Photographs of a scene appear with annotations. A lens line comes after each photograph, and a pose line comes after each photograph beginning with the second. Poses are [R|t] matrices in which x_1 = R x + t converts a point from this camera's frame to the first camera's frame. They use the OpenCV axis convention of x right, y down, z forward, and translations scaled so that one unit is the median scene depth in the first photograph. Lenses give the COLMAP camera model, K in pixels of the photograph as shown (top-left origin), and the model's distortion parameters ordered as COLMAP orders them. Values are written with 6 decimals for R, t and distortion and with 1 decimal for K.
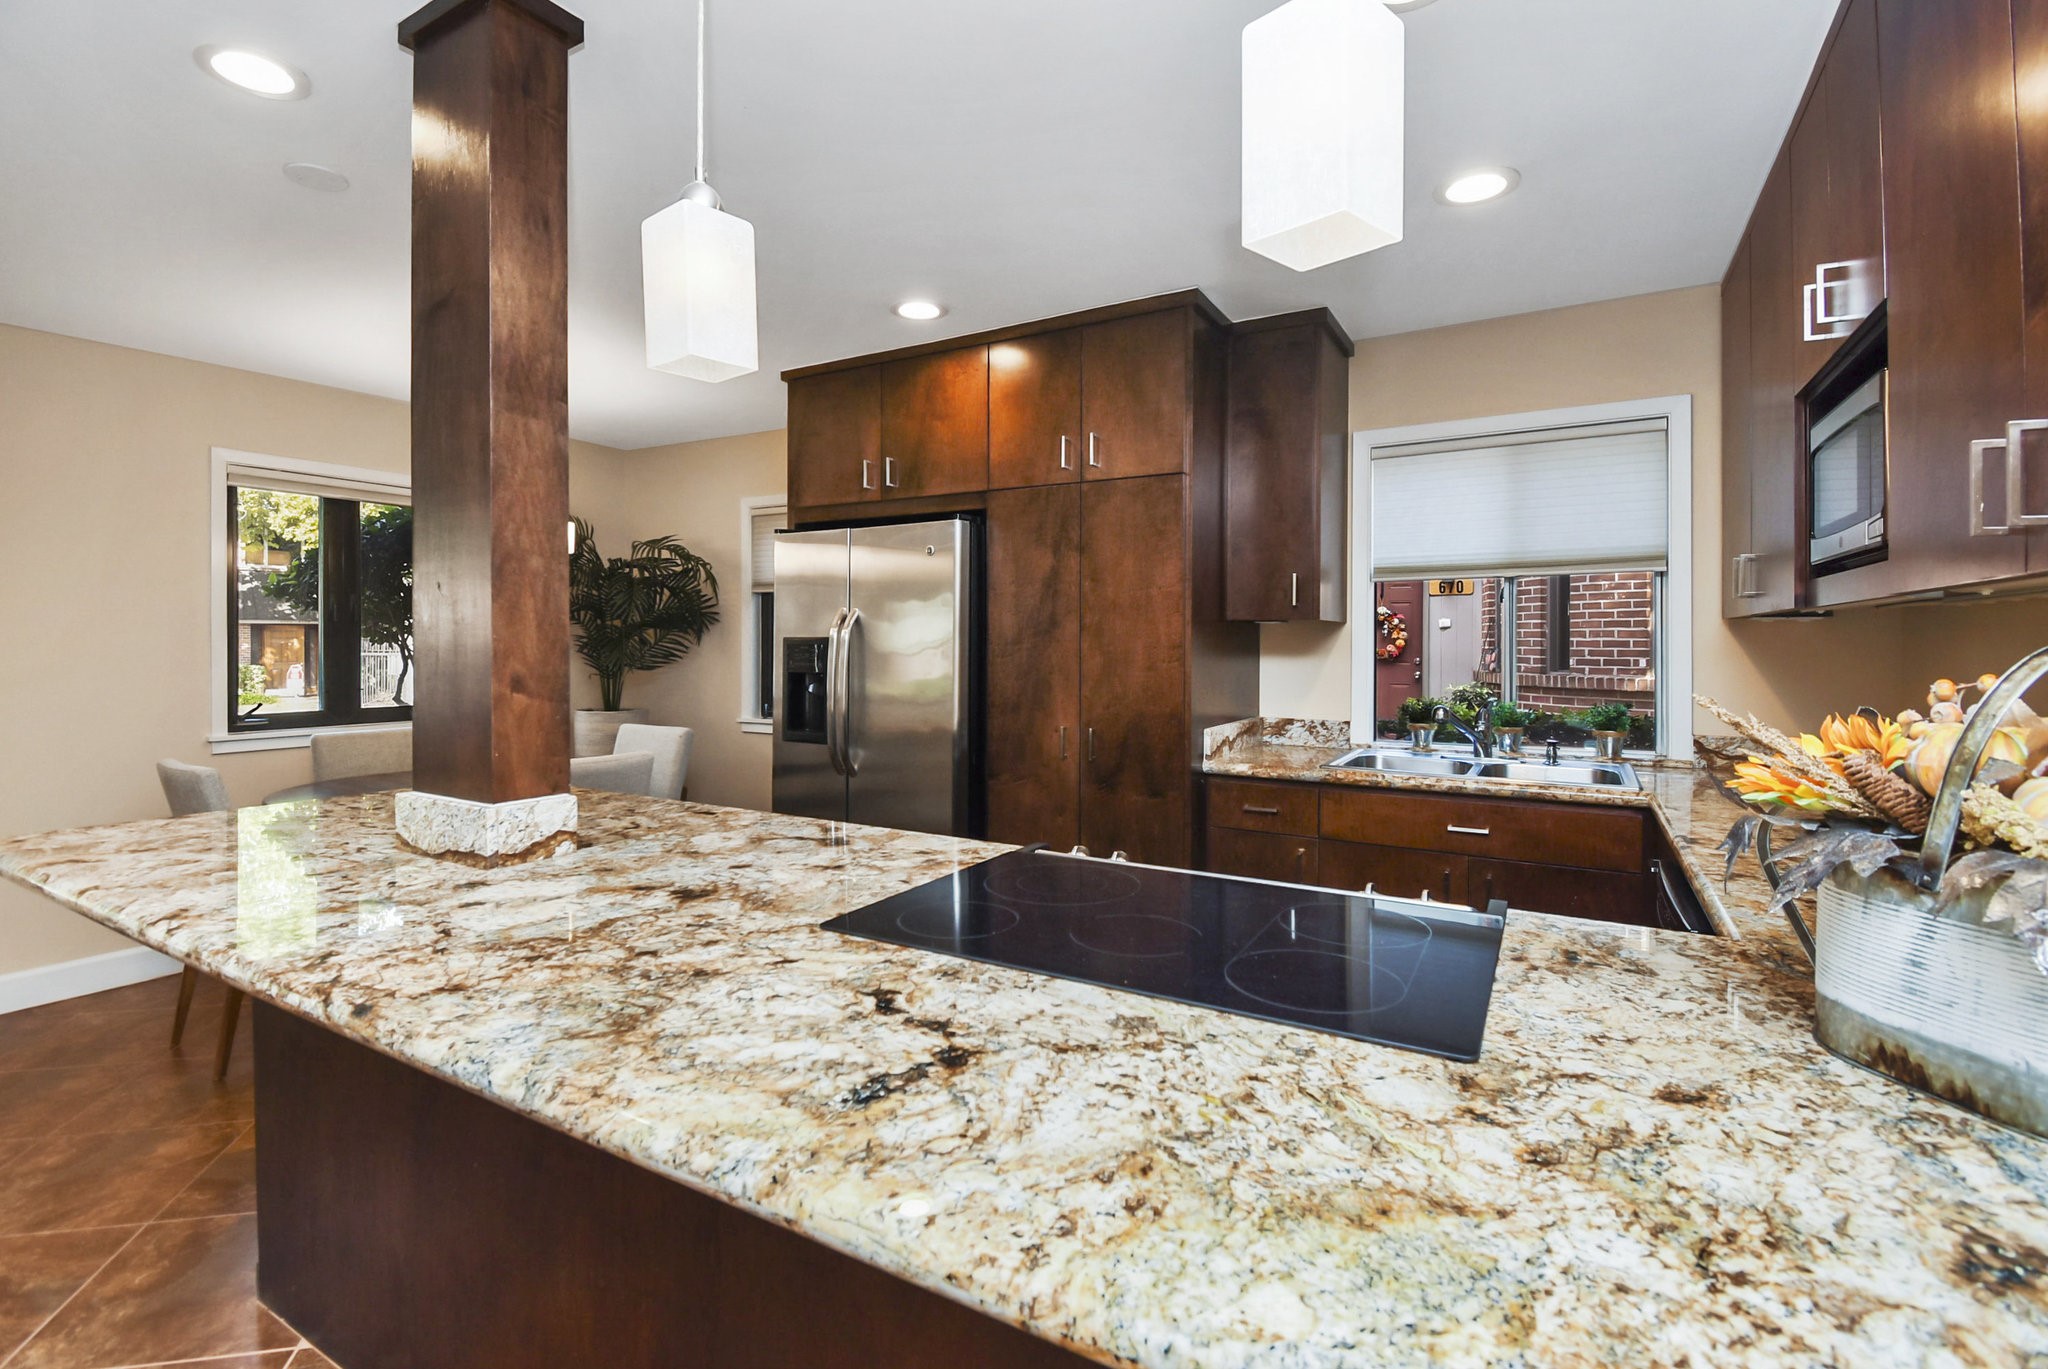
lens RADIAL K [[915.9, 0, 992.4], [0, 915.9, 638.6], [0, 0, 1]] dist [-0.009684, -0.004117]
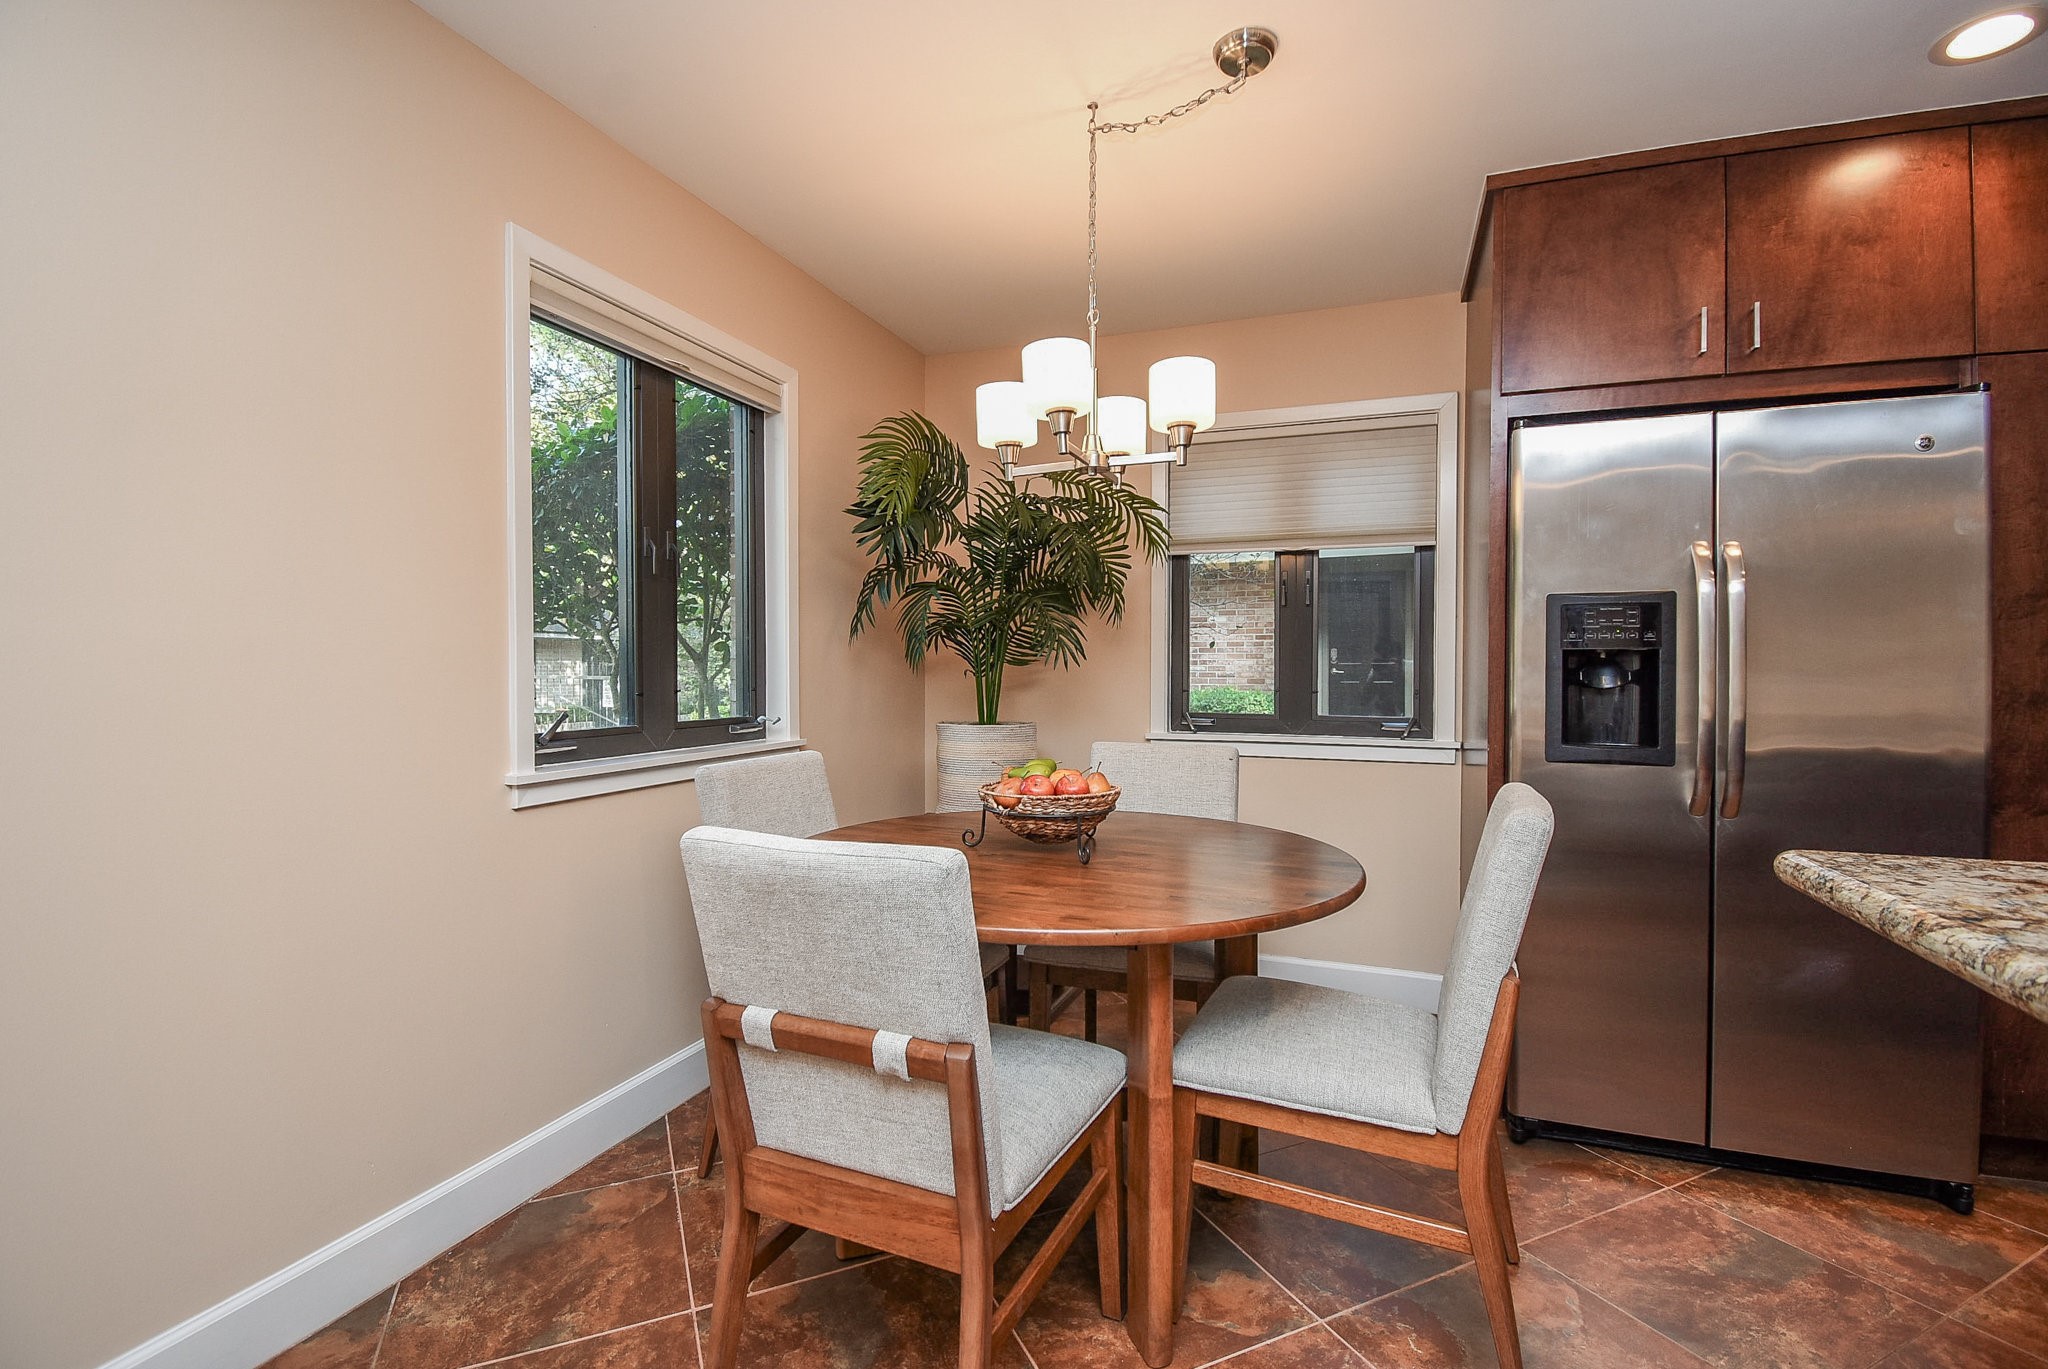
lens RADIAL K [[915.9, 0, 1011.2], [0, 915.9, 683.9], [0, 0, 1]] dist [-0.009684, -0.004117]
pose [[0.986038, -0.005002, 0.166445, -0.785241], [0.001480, 0.999773, 0.021275, 0.052436], [-0.166513, -0.020732, 0.985821, 0.518425]]
